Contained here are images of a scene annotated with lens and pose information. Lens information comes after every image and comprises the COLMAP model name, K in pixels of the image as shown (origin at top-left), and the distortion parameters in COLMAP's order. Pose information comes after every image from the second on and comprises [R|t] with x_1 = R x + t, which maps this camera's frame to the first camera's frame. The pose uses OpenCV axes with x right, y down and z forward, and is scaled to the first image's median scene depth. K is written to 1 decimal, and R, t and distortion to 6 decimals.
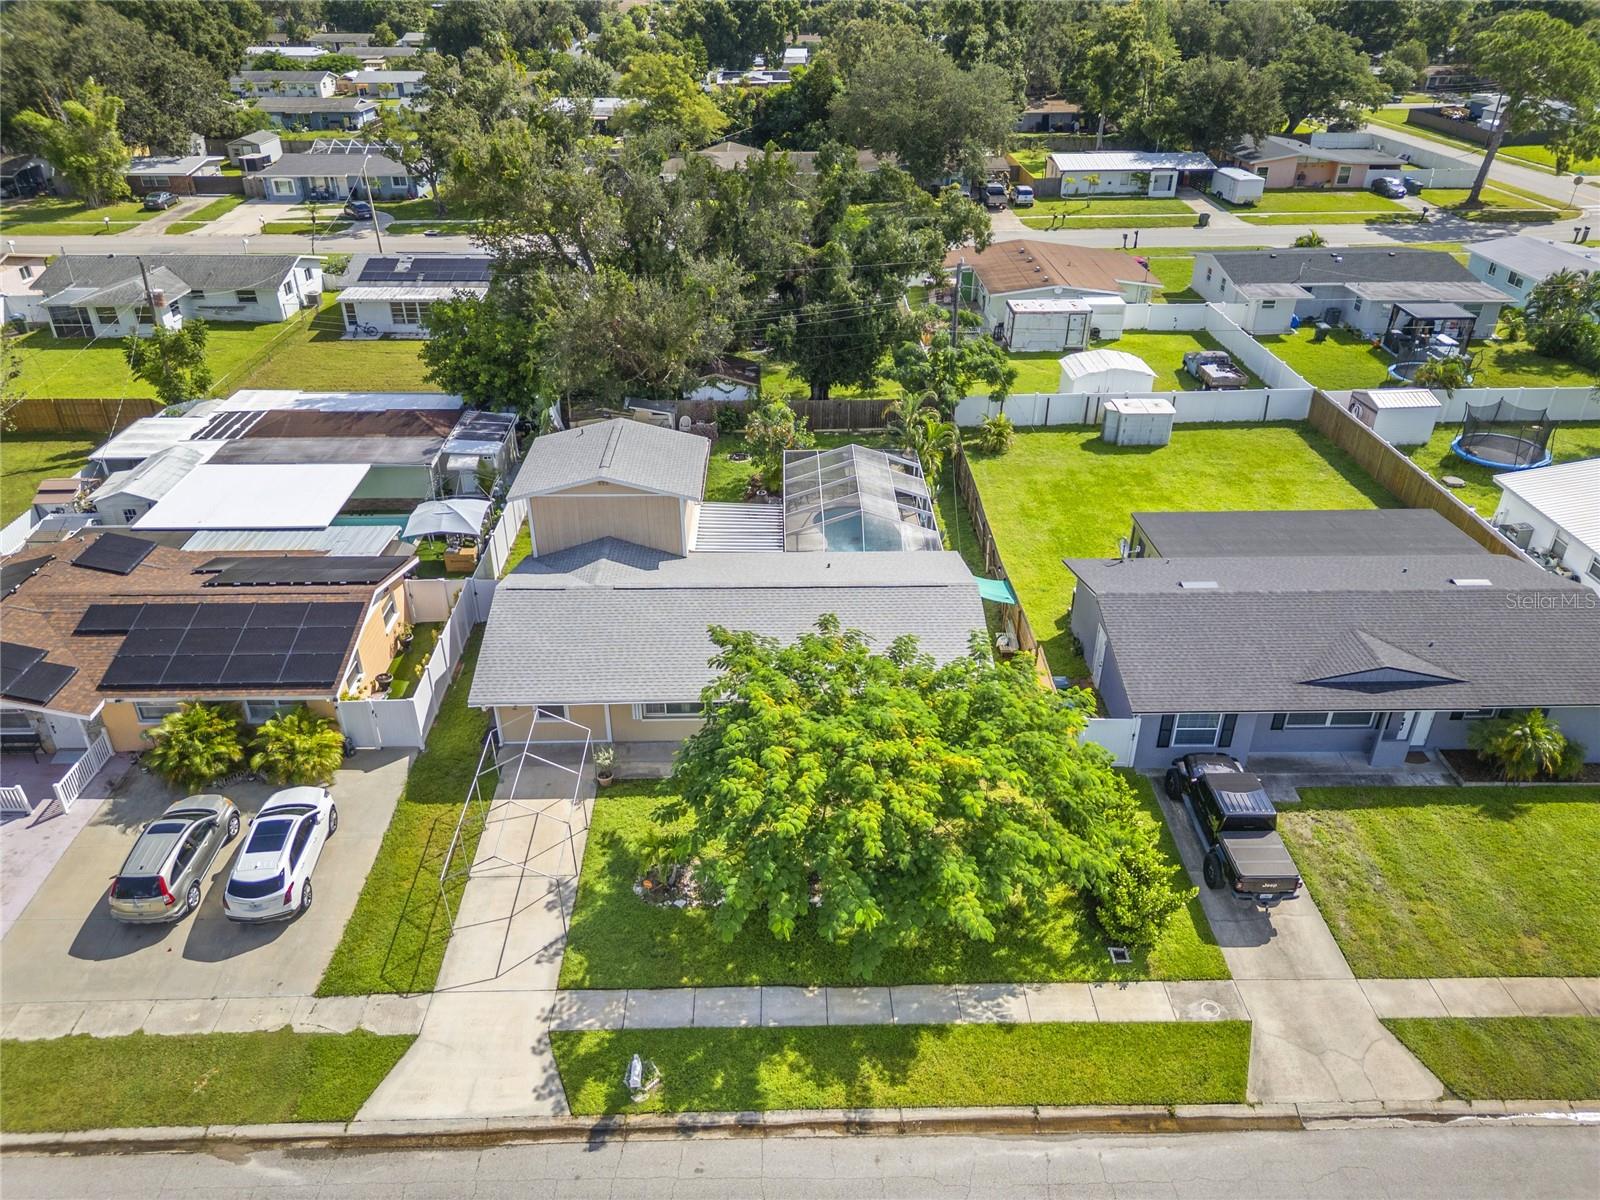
lens RADIAL K [[1119.1, 0, 800.0], [0, 1119.1, 600.0], [0, 0, 1]] dist [0.068983, -0.070271]
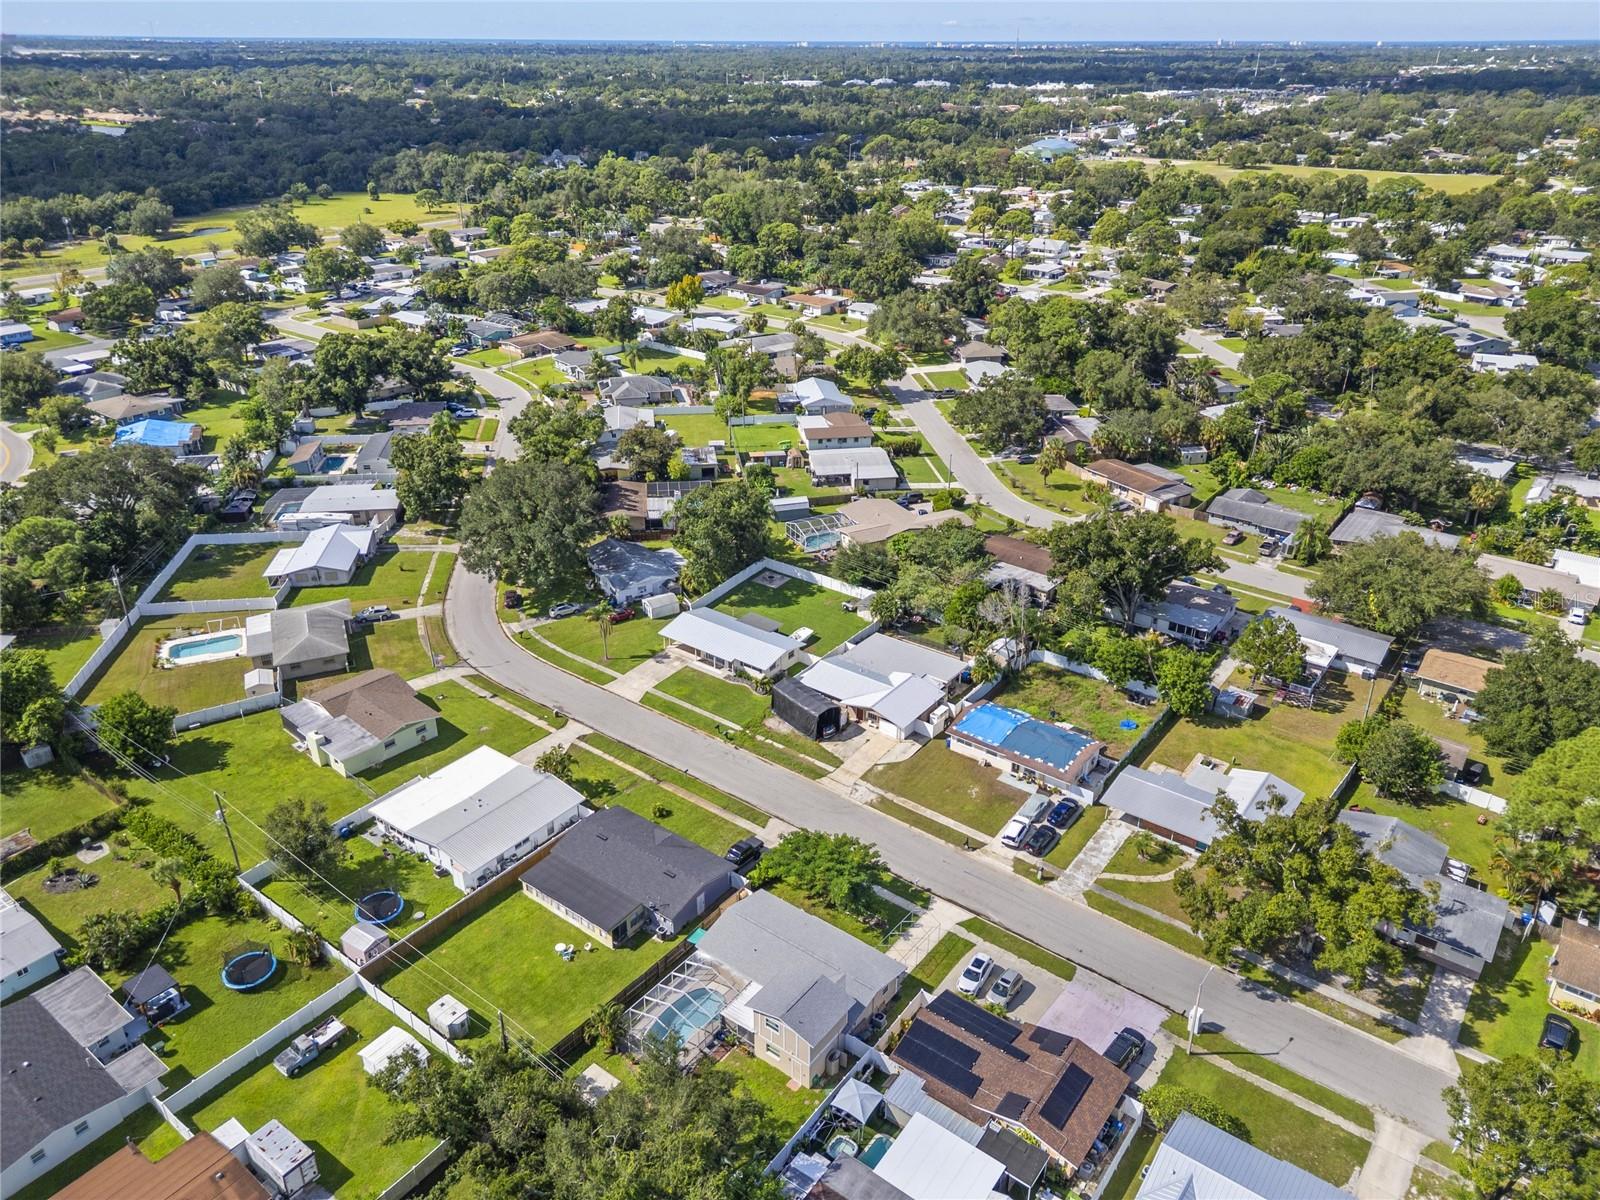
lens RADIAL K [[1119.1, 0, 800.0], [0, 1119.1, 600.0], [0, 0, 1]] dist [0.068983, -0.070271]
pose [[-0.780622, -0.284157, 0.556672, -1.486666], [0.310565, 0.596575, 0.740032, -2.812623], [-0.542382, 0.750568, -0.377451, 1.611512]]
